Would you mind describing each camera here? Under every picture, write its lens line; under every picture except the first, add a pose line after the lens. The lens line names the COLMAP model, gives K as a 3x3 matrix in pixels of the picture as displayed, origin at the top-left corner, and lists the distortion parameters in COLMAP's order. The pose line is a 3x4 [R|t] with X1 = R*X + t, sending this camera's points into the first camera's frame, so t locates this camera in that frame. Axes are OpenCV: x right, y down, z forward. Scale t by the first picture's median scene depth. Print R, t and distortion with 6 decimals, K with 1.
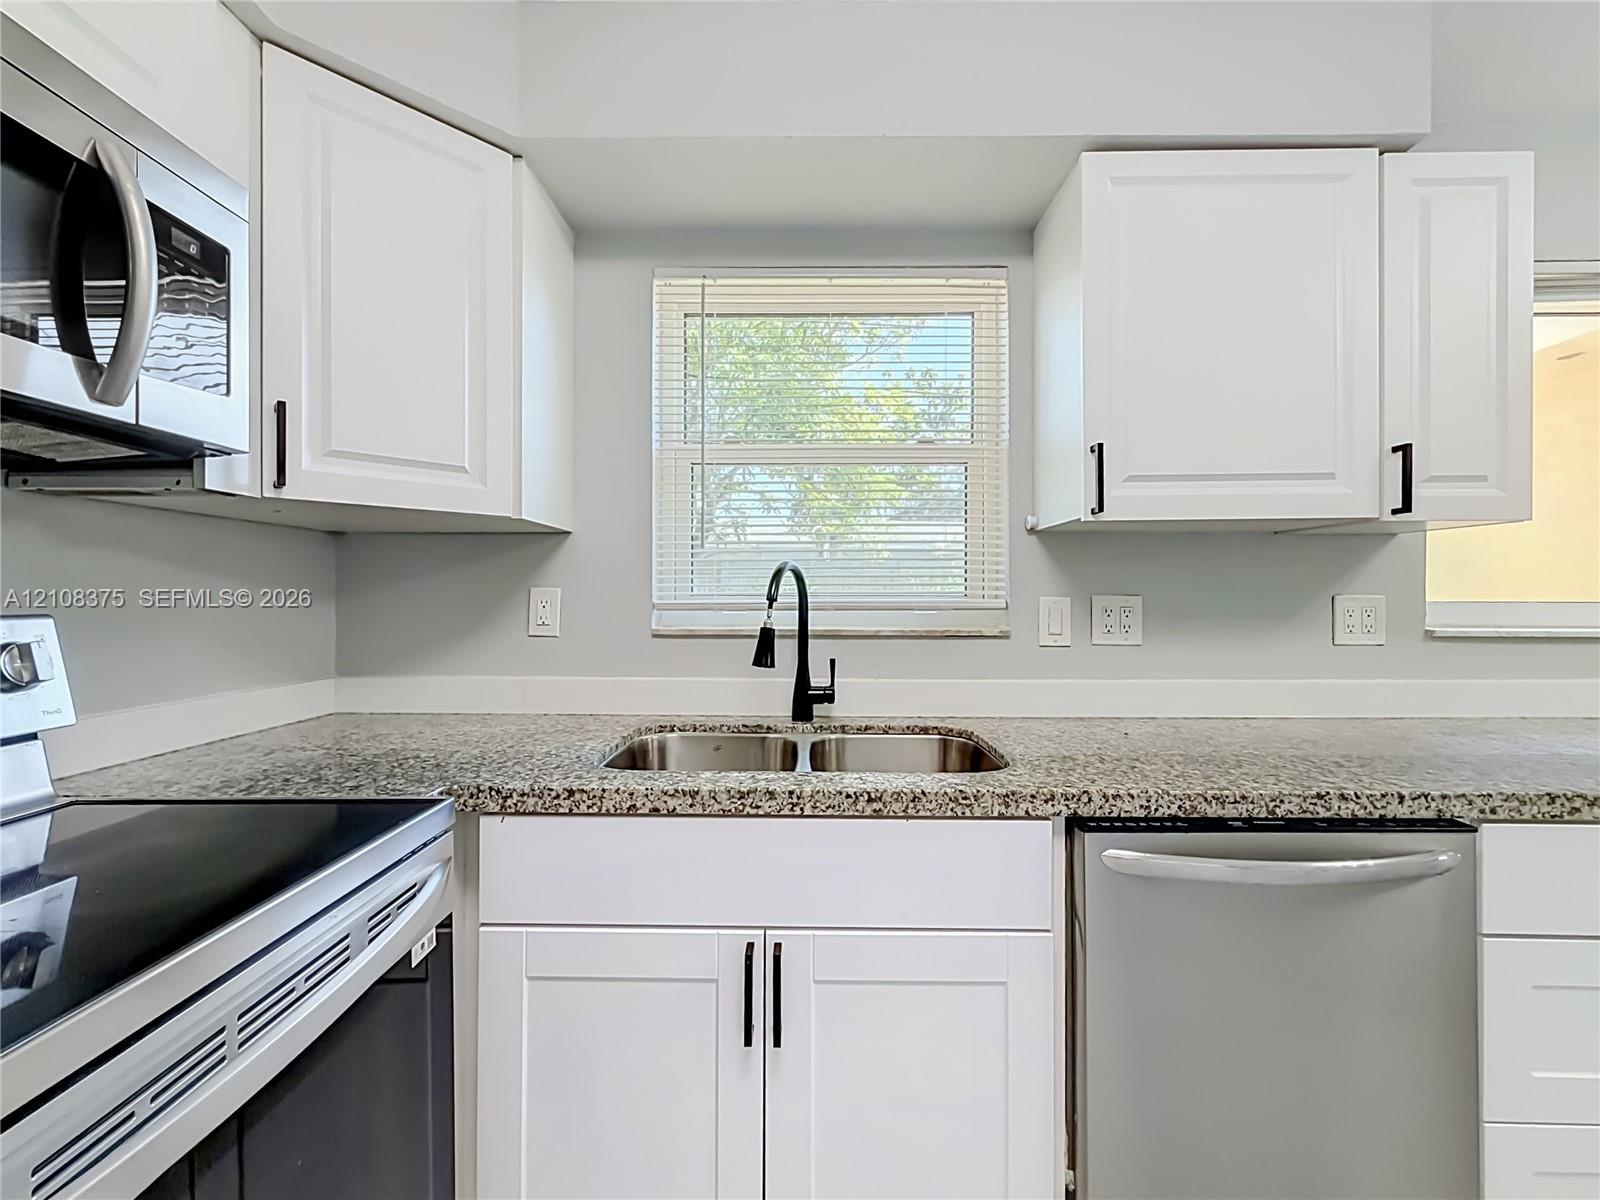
lens RADIAL K [[656.3, 0, 790.1], [0, 656.3, 597.9], [0, 0, 1]] dist [-0.000088, 0.000030]
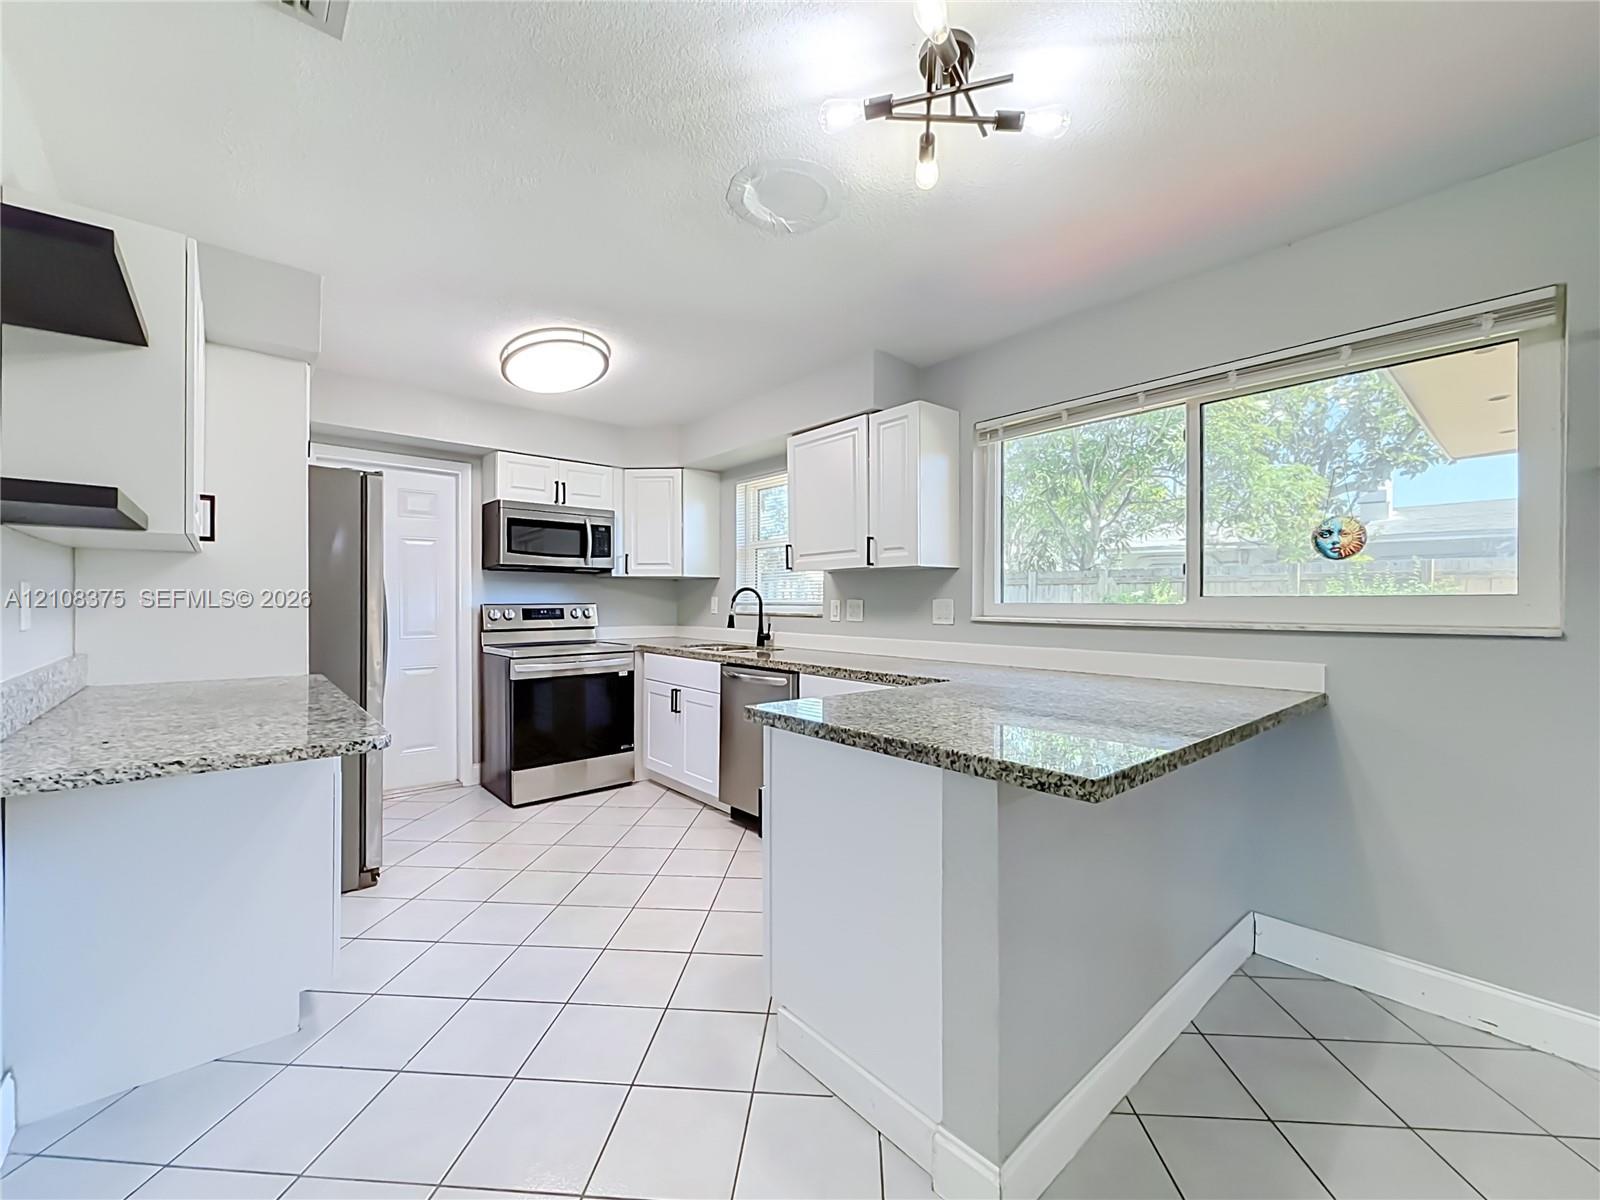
lens RADIAL K [[656.3, 0, 801.8], [0, 656.3, 600.9], [0, 0, 1]] dist [-0.000088, 0.000030]
pose [[0.677568, 0.002317, -0.735457, 2.100666], [-0.000552, 0.999996, 0.002641, -0.006021], [0.735460, -0.001383, 0.677567, -0.695914]]
